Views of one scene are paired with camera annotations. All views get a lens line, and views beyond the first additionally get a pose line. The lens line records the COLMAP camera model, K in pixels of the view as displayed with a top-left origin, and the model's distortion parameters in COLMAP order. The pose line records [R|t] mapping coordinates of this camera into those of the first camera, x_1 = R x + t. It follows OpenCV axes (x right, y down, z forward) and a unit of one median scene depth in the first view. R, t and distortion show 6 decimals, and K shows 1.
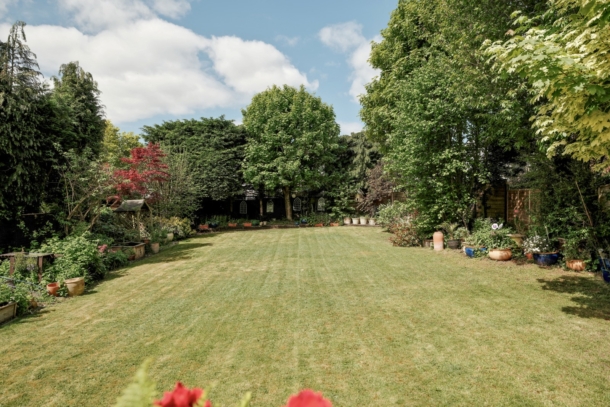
lens RADIAL K [[284.9, 0, 302.2], [0, 284.9, 200.3], [0, 0, 1]] dist [-0.003988, 0.000132]
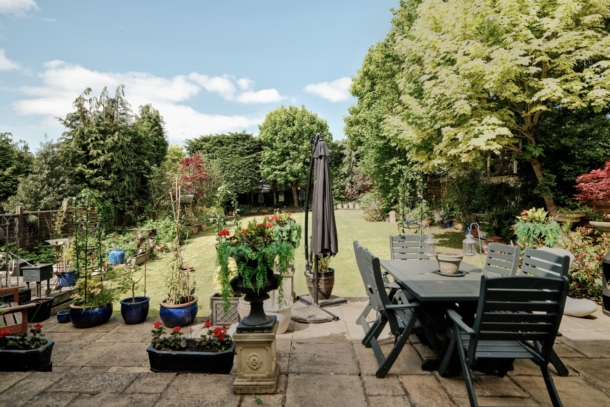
lens RADIAL K [[284.9, 0, 307.7], [0, 284.9, 199.0], [0, 0, 1]] dist [-0.003988, 0.000132]
pose [[0.999557, -0.026504, -0.013572, 0.029856], [0.026946, 0.999074, 0.033530, -0.011142], [0.012671, -0.033881, 0.999346, -0.359548]]
